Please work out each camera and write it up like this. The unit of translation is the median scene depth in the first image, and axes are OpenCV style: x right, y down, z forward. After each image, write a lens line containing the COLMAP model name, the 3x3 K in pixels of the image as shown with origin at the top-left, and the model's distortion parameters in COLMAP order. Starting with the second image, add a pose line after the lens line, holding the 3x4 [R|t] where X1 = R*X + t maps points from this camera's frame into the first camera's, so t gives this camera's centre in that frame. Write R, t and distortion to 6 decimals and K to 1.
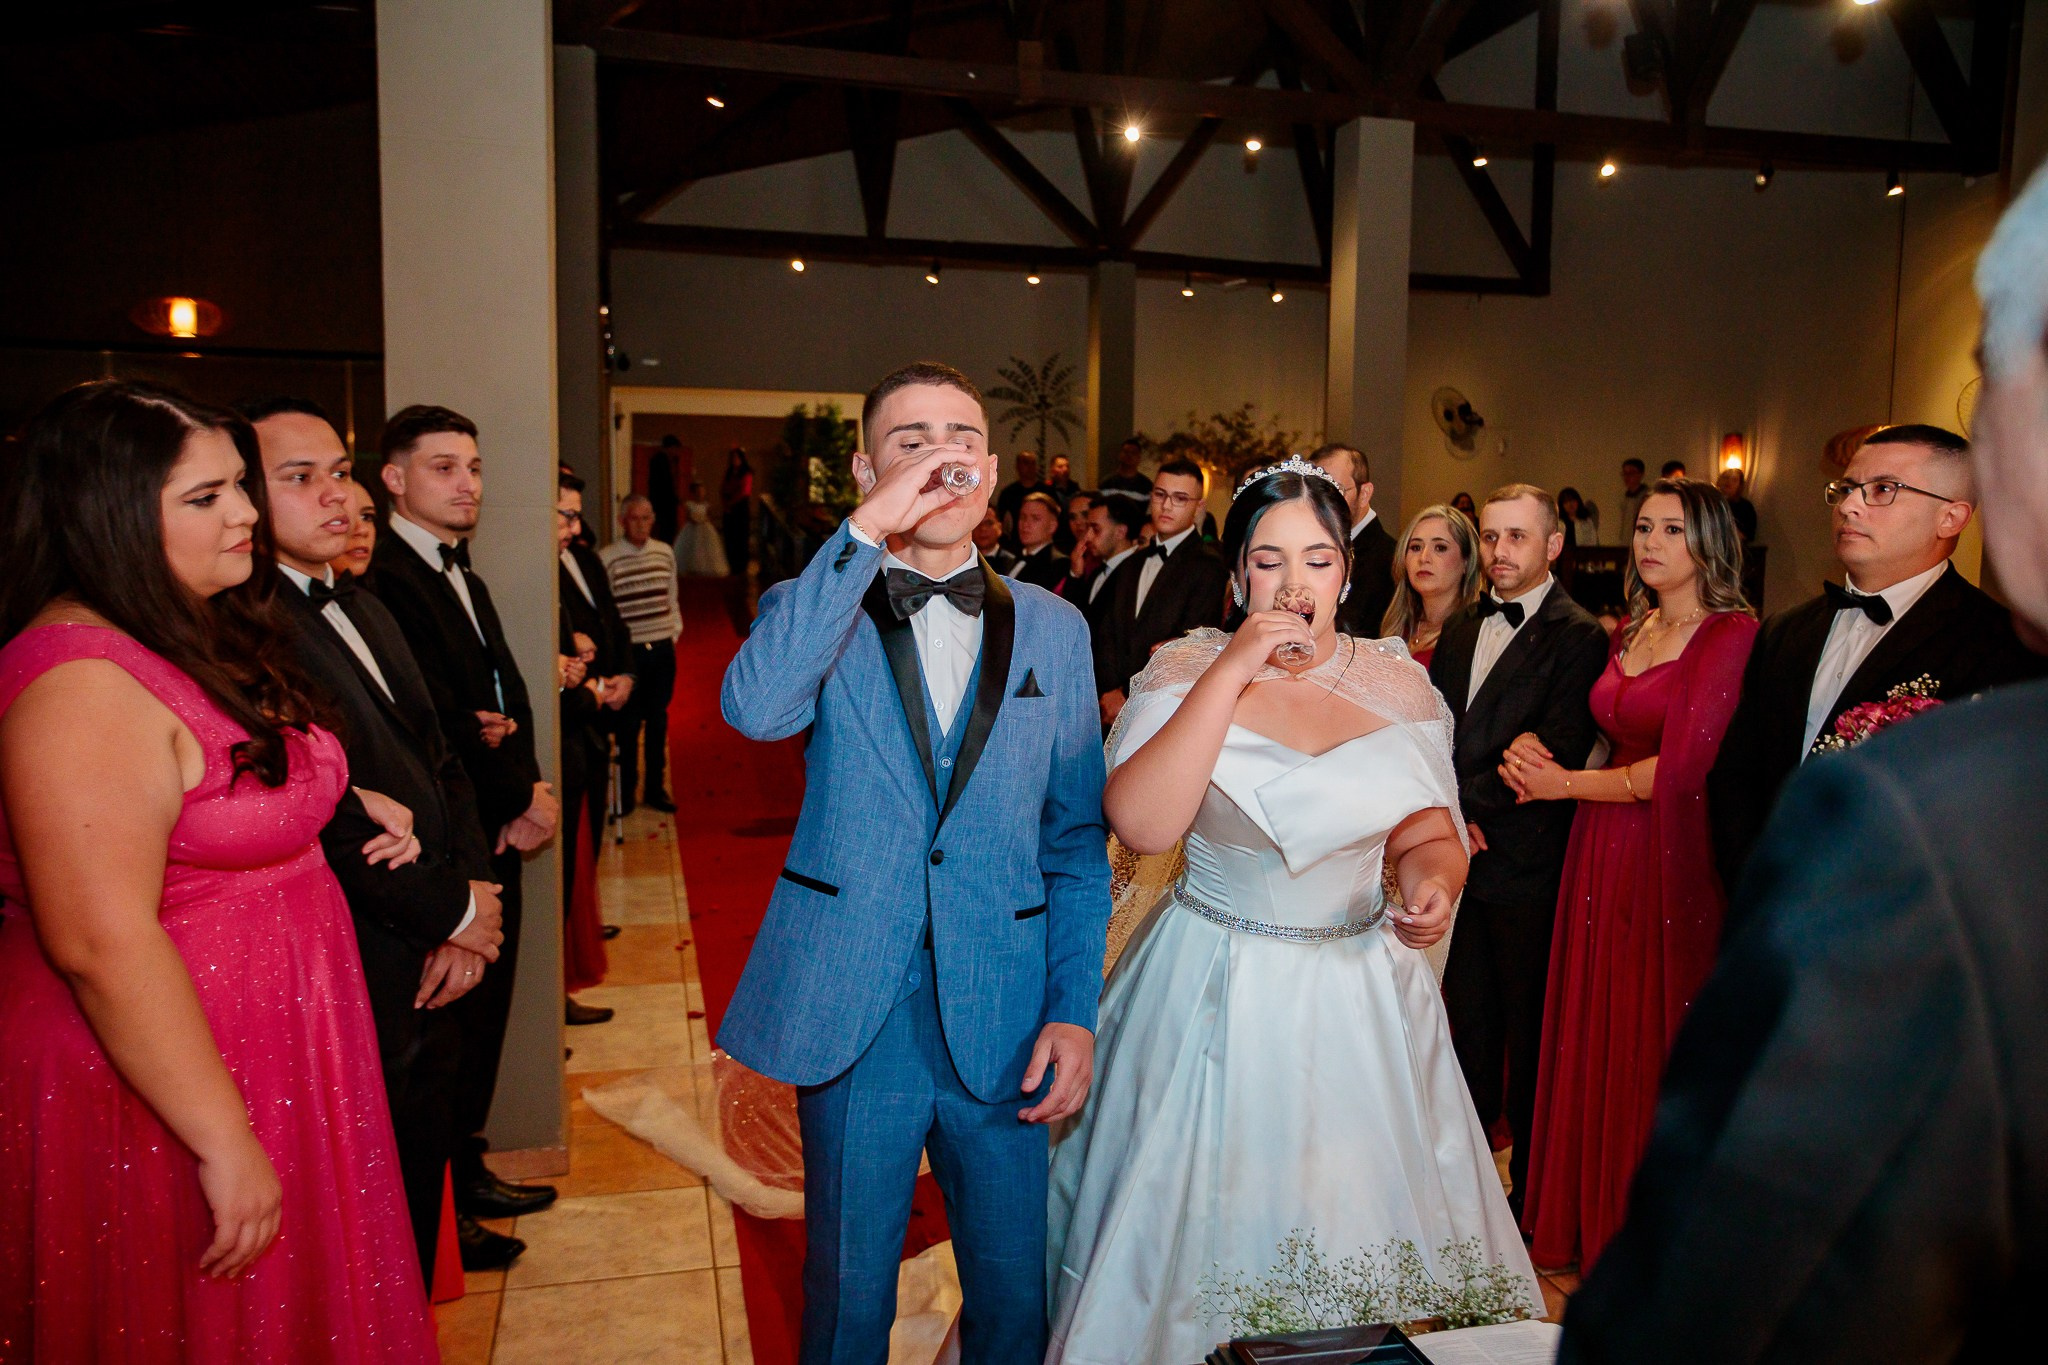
lens RADIAL K [[1558.8, 0, 1025.9], [0, 1558.8, 677.7], [0, 0, 1]] dist [0.011801, 0.015467]
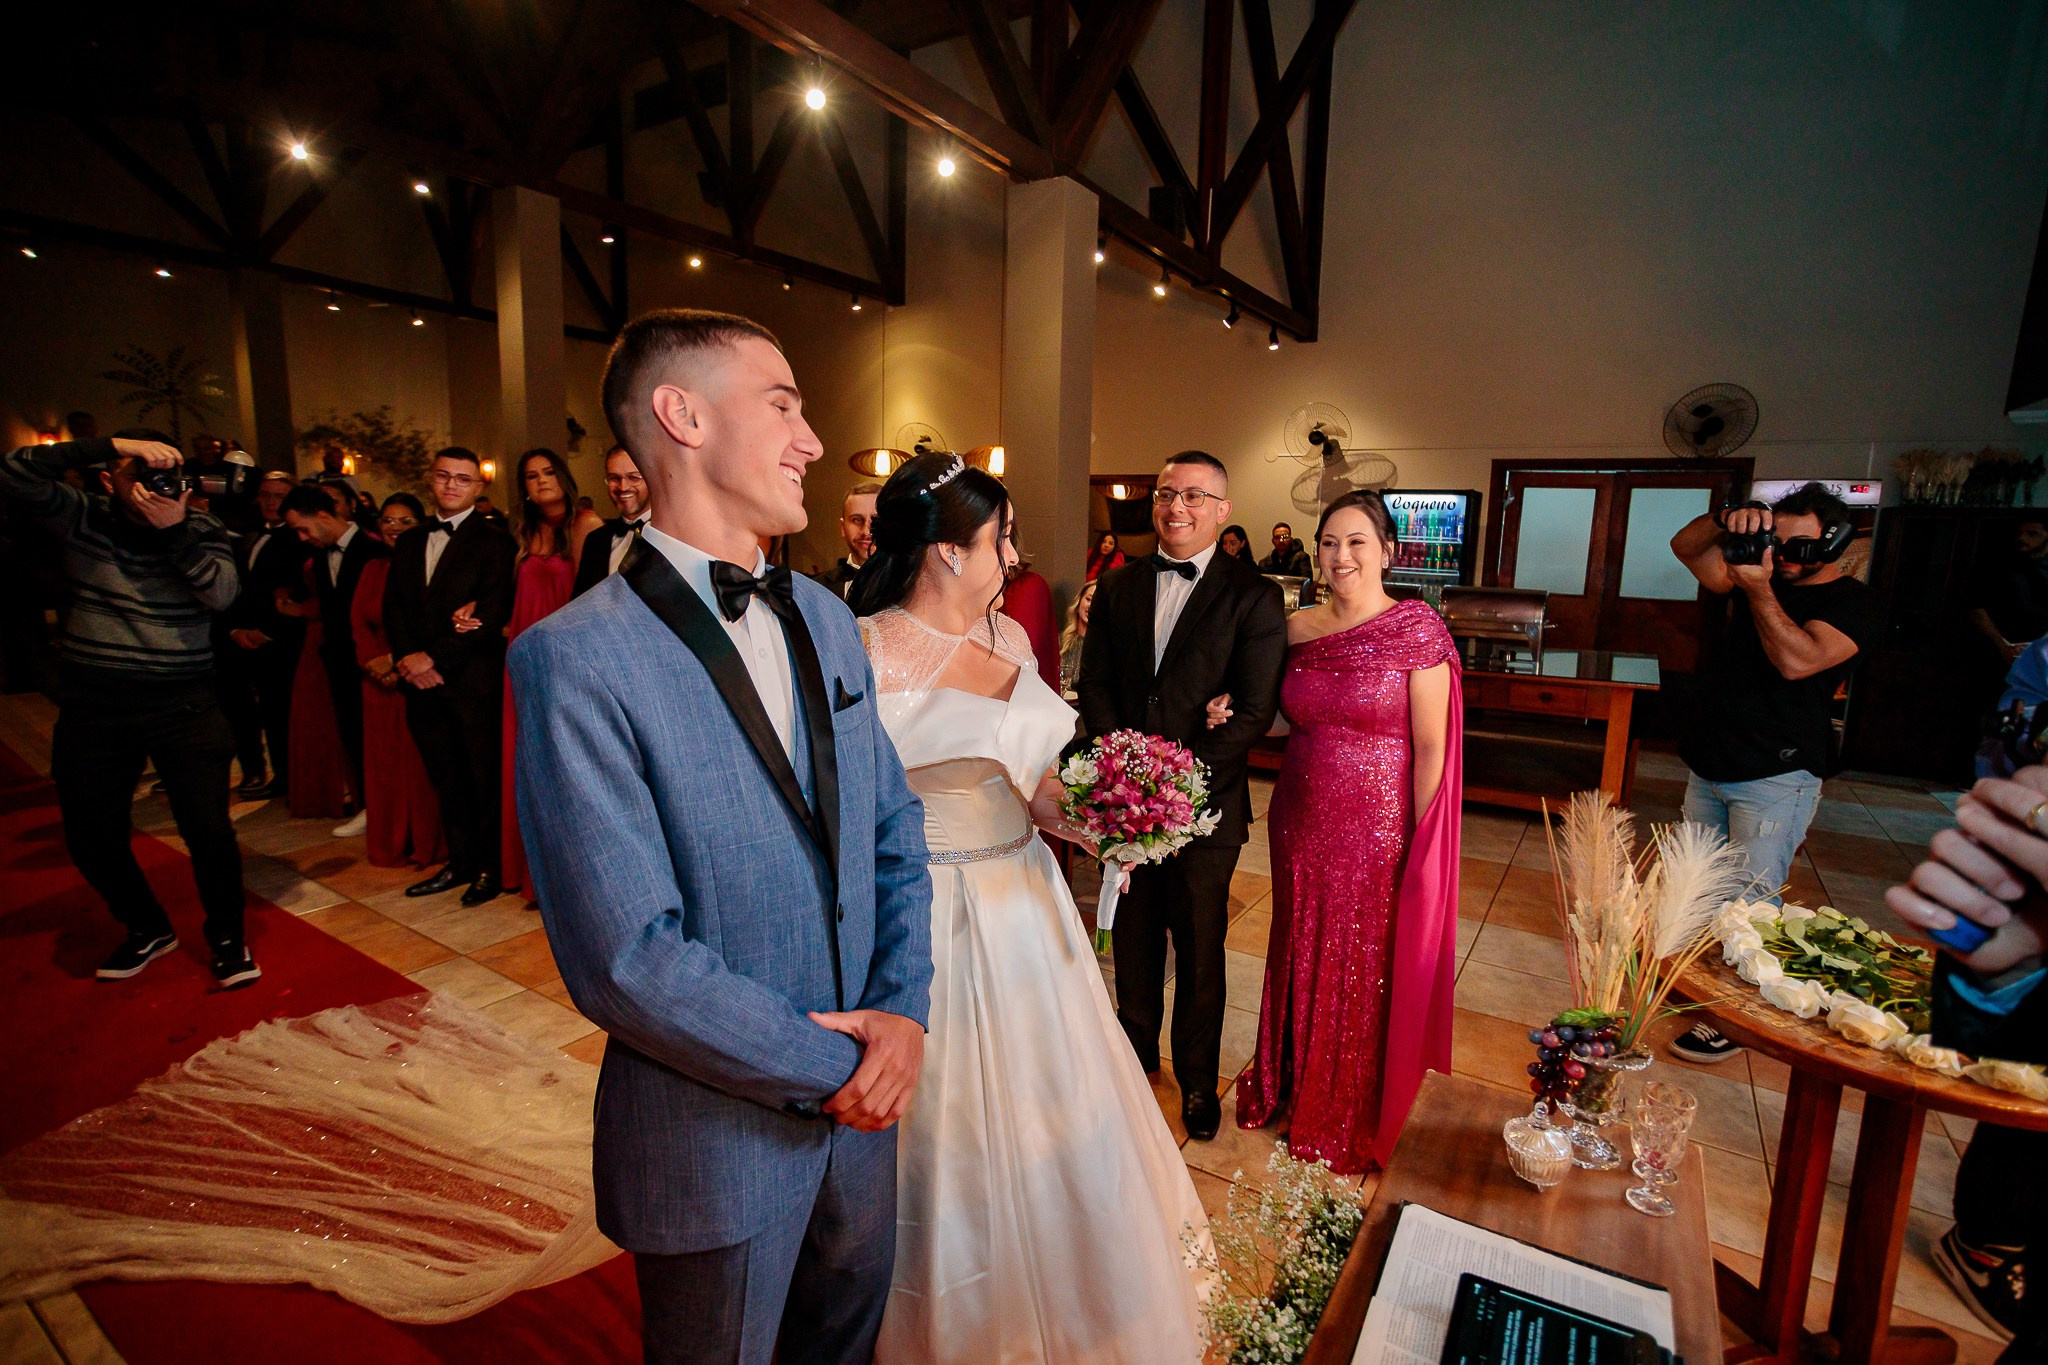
lens RADIAL K [[988.7, 0, 1015.3], [0, 988.7, 675.1], [0, 0, 1]] dist [-0.009873, 0.012072]
pose [[0.746026, -0.097051, 0.658807, -0.052684], [0.049105, 0.994647, 0.090919, -0.010439], [-0.664104, -0.035477, 0.746798, 0.104620]]
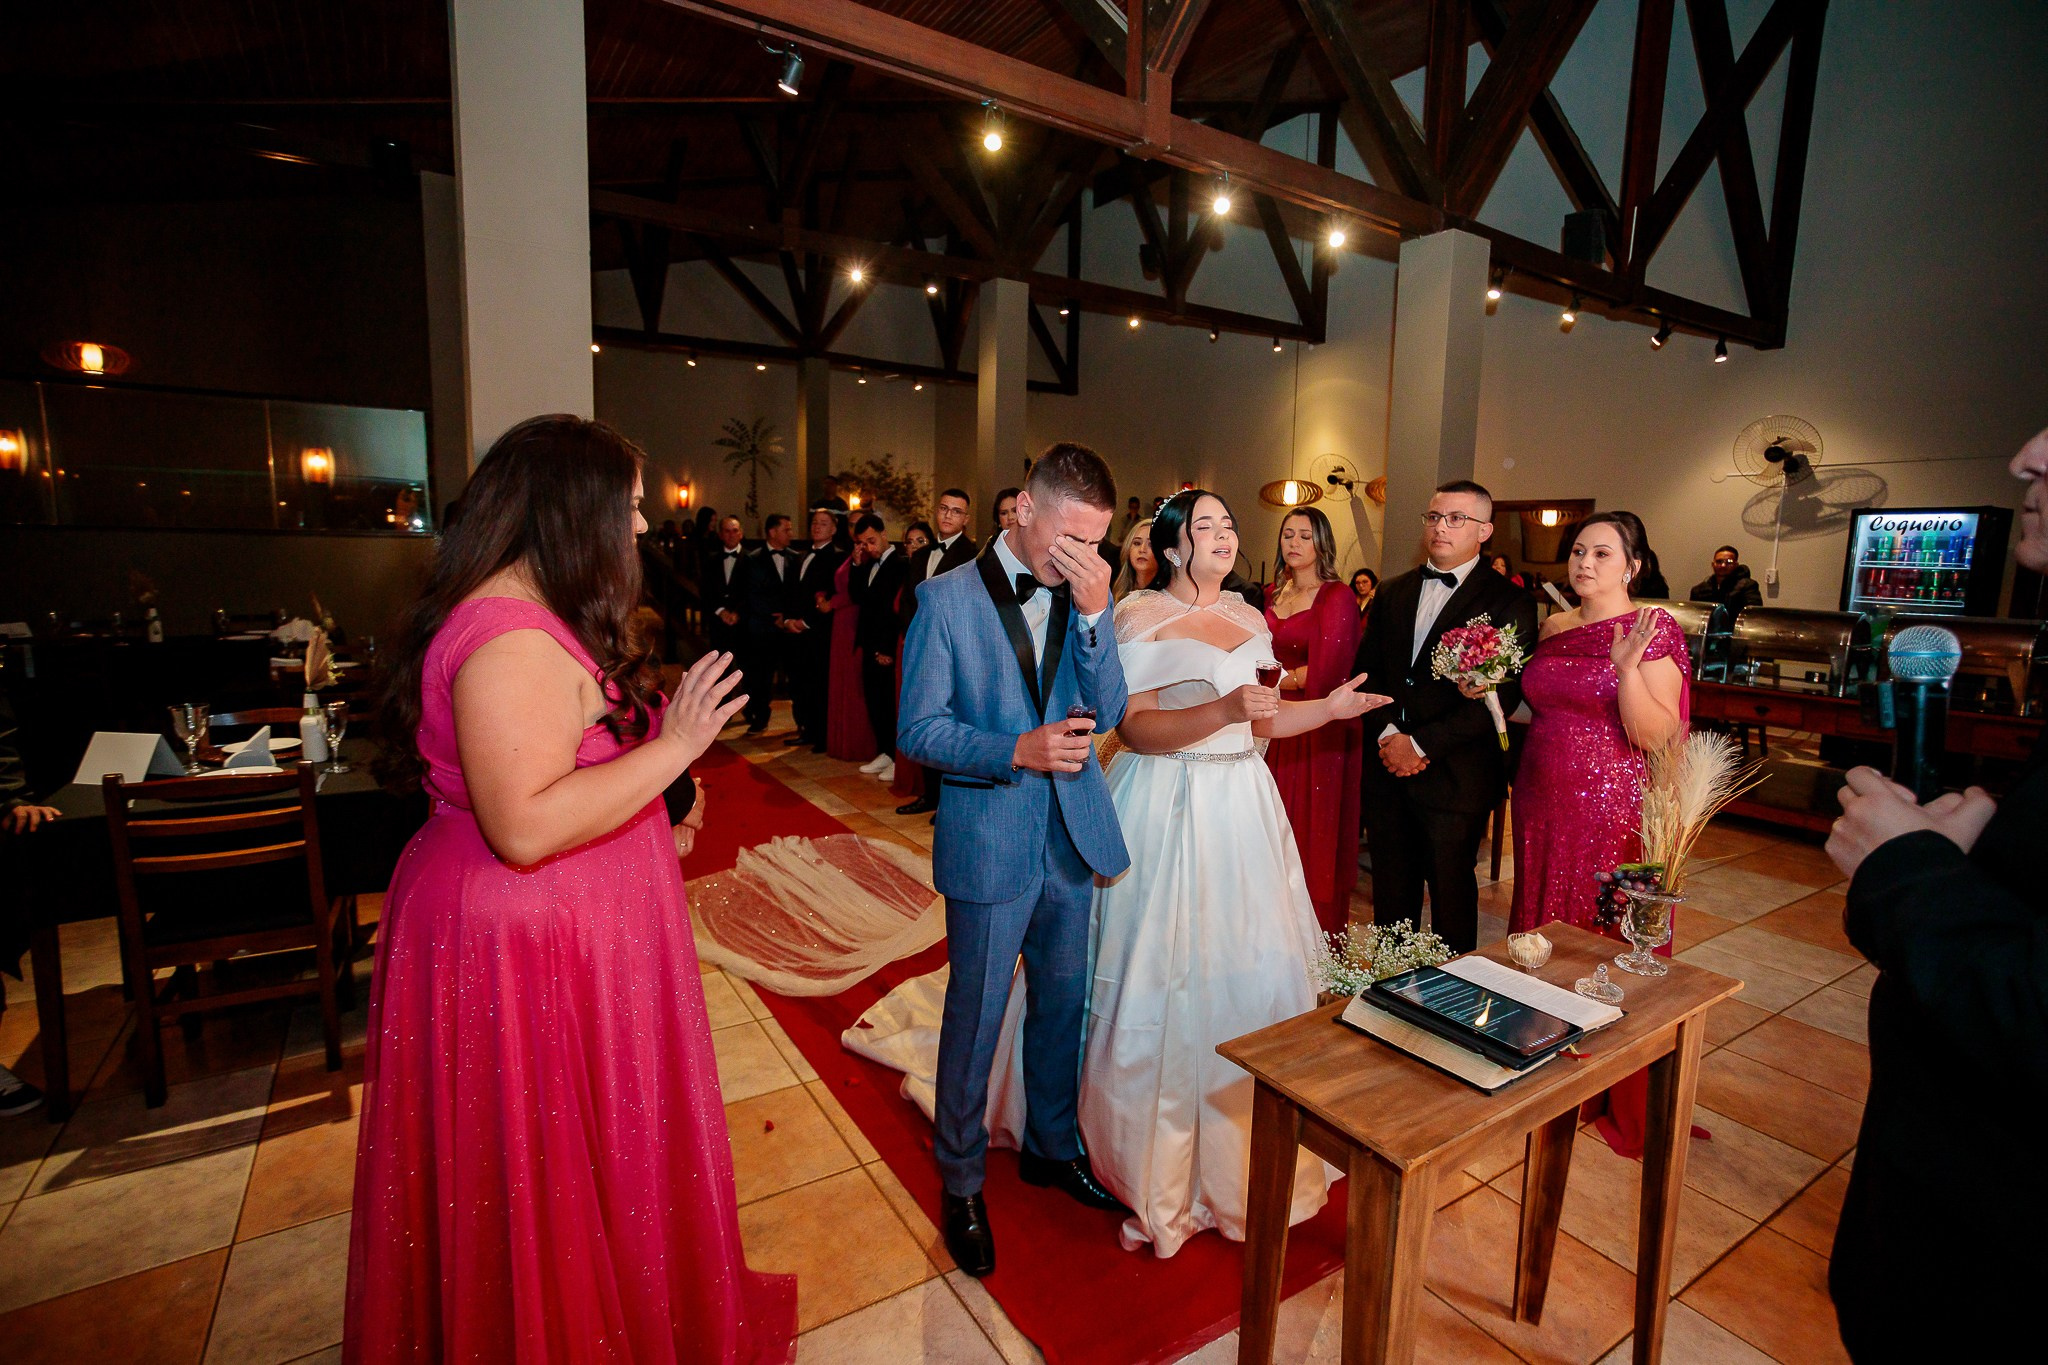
lens RADIAL K [[988.7, 0, 1030.4], [0, 988.7, 667.1], [0, 0, 1]] dist [-0.009873, 0.012072]
pose [[0.949227, -0.032776, 0.312880, -0.084472], [0.020849, 0.998925, 0.041391, 0.000468], [-0.313900, -0.032766, 0.948890, 0.006864]]
